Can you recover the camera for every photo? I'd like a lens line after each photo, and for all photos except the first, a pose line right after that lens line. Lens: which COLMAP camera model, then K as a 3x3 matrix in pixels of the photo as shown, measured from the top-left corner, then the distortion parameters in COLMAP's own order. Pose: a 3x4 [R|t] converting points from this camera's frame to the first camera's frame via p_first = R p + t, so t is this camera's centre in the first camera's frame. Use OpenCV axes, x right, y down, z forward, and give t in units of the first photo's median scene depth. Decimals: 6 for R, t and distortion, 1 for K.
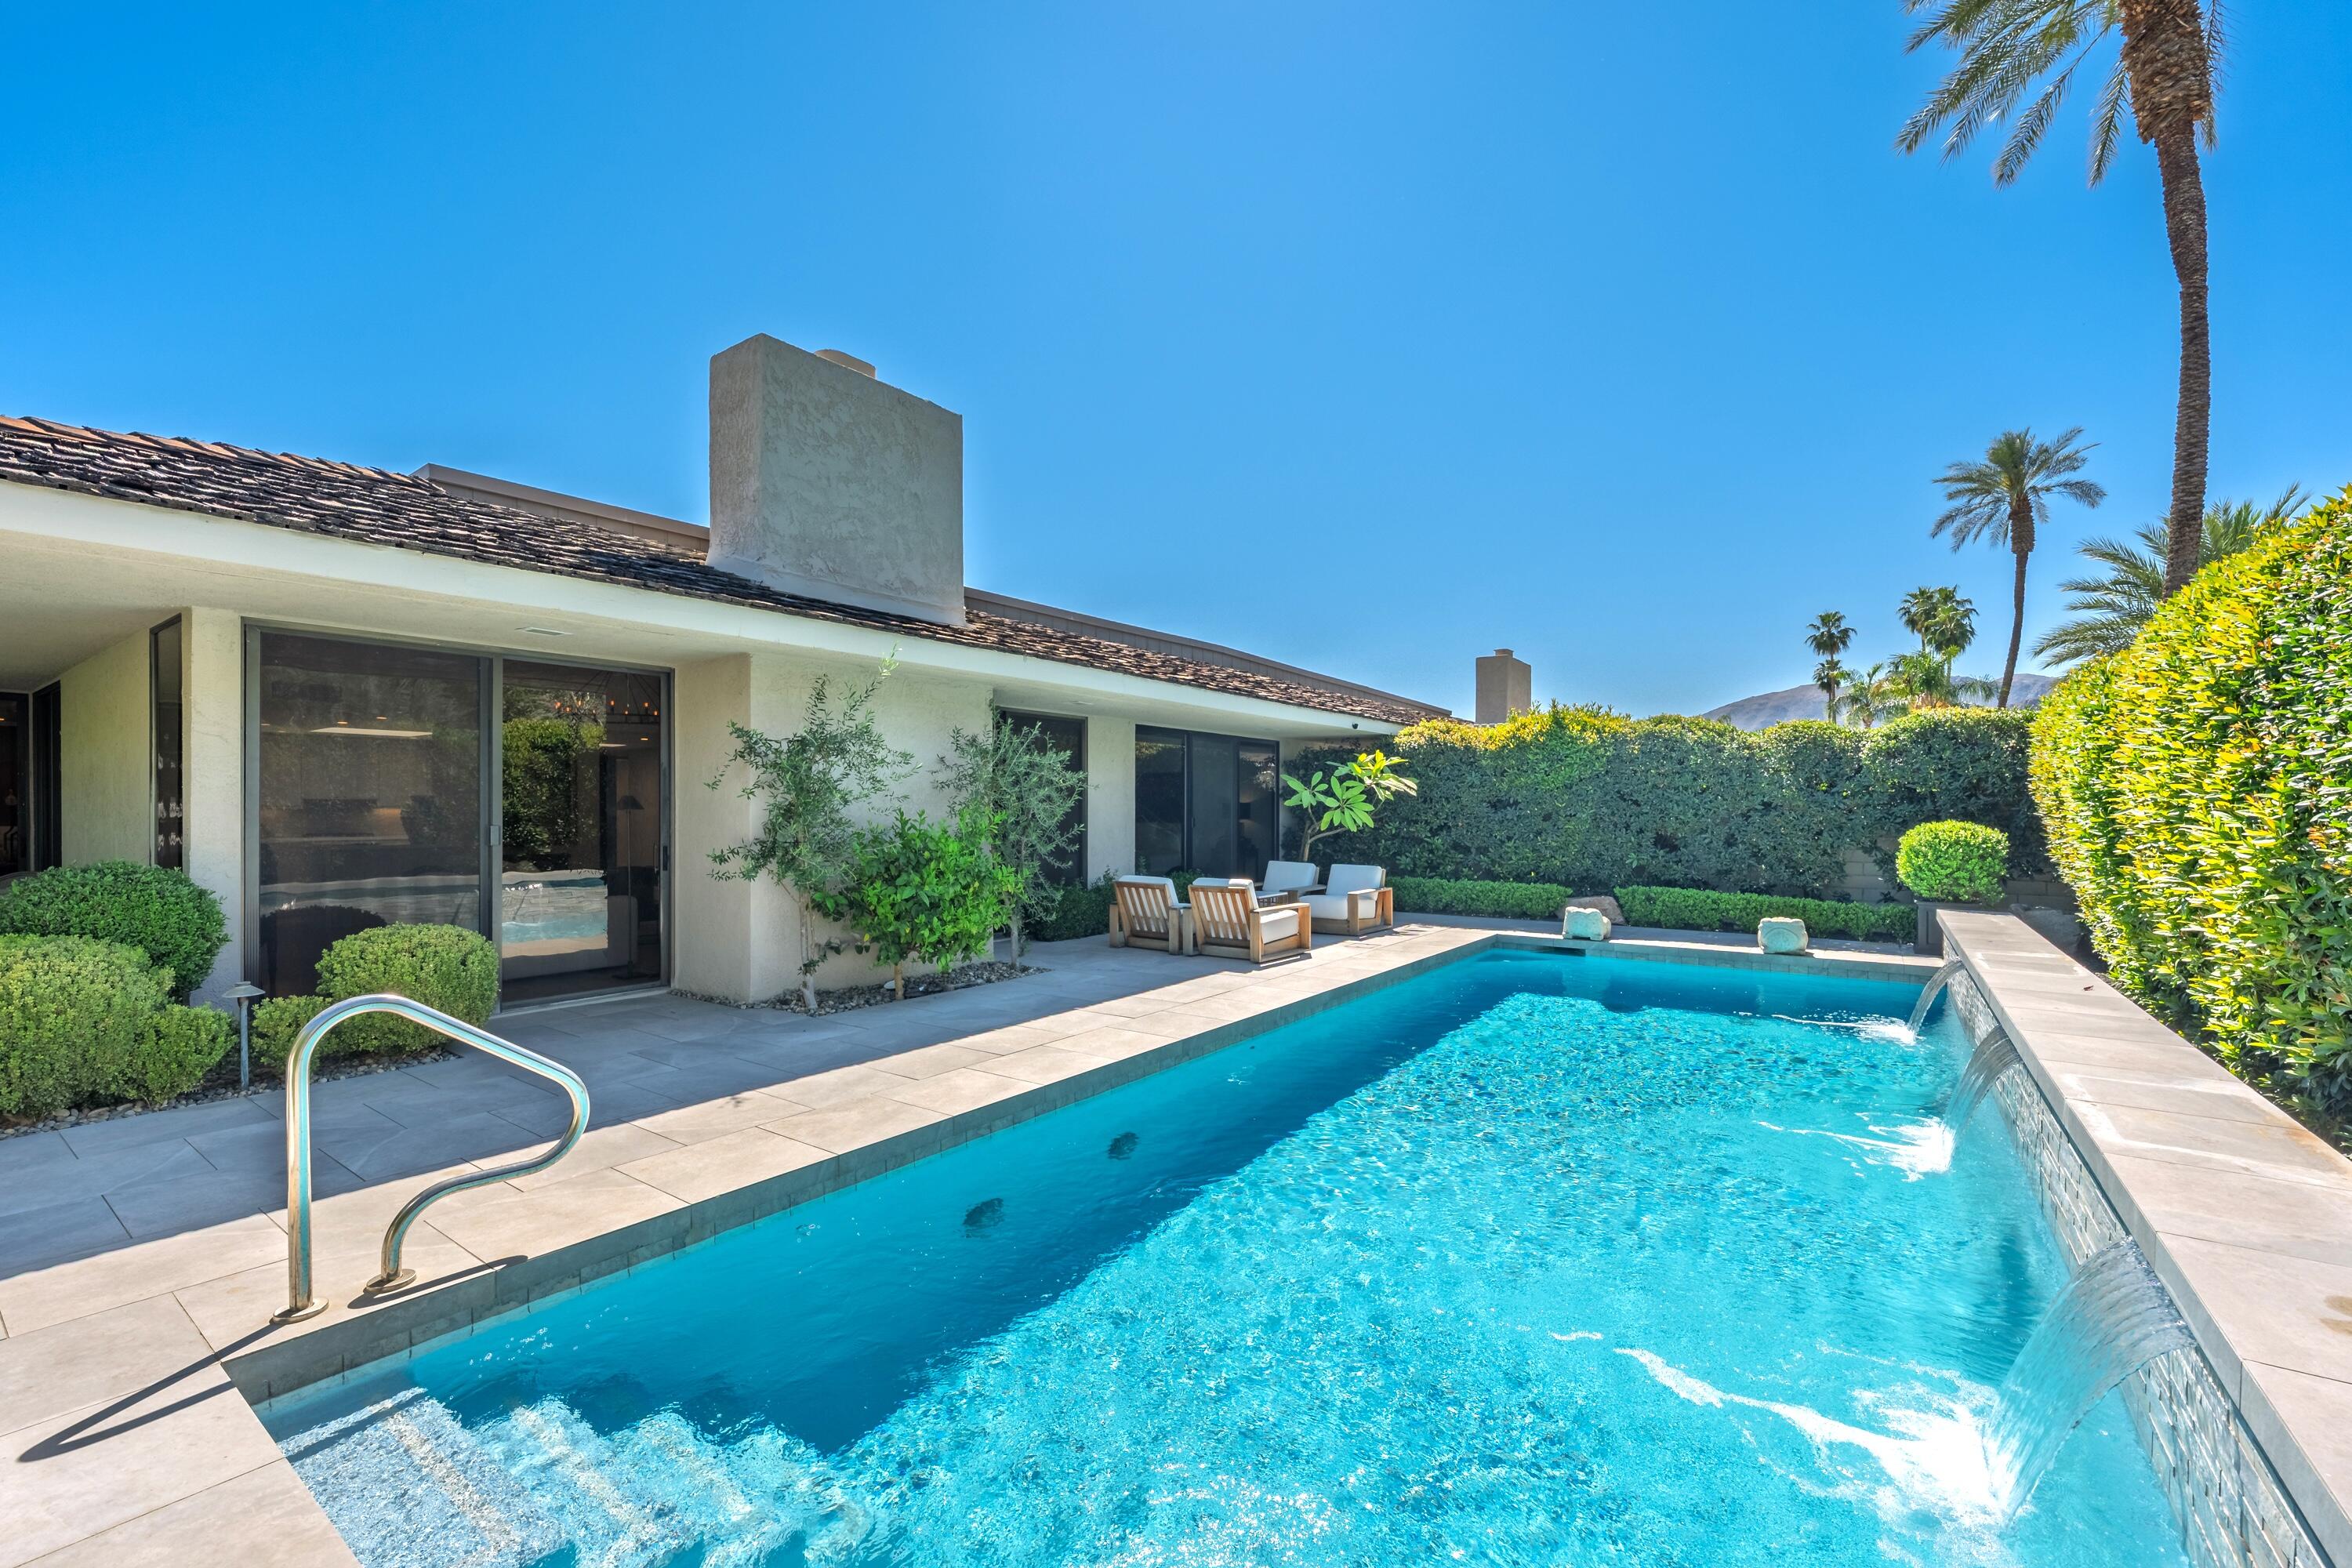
lens RADIAL K [[965.2, 0, 1174.9], [0, 965.2, 820.4], [0, 0, 1]] dist [-0.000719, -0.000027]
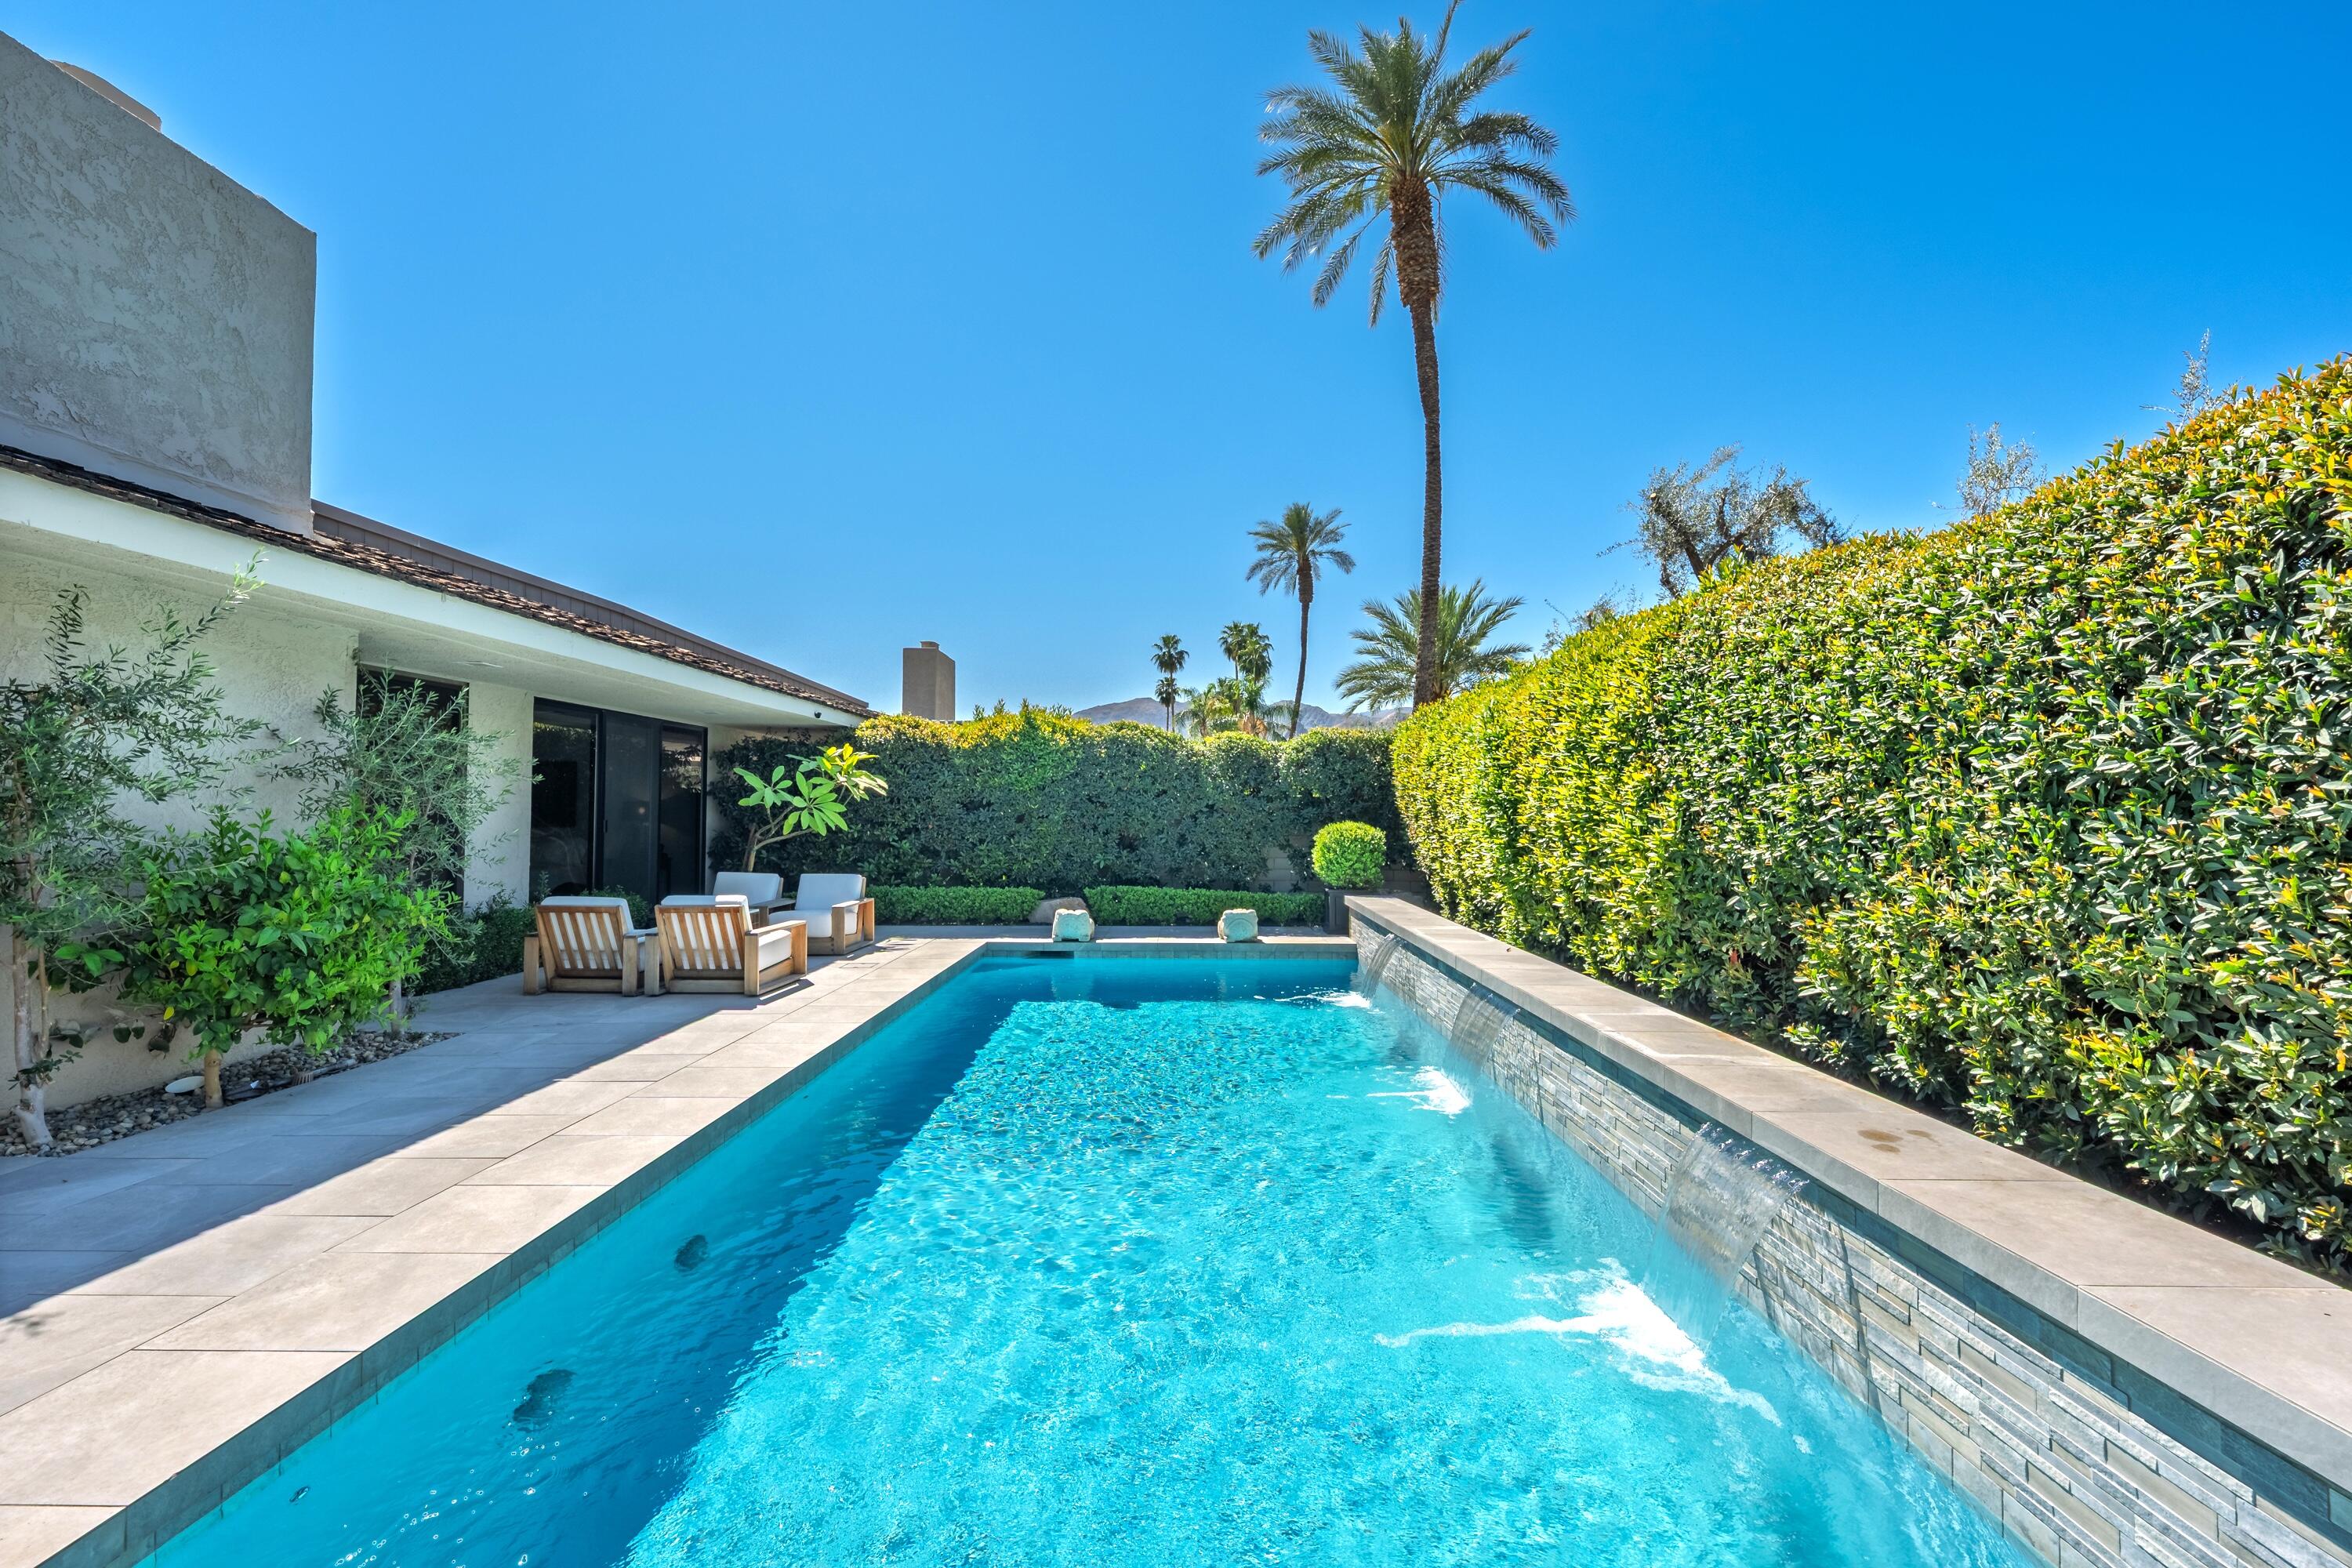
lens RADIAL K [[1052.1, 0, 1176.0], [0, 1052.1, 784.0], [0, 0, 1]] dist [-0.001961, -0.000671]
pose [[0.818806, 0.017751, 0.573796, -0.121002], [0.003114, 0.999370, -0.035360, -0.000646], [-0.574062, 0.030740, 0.818235, 0.044418]]
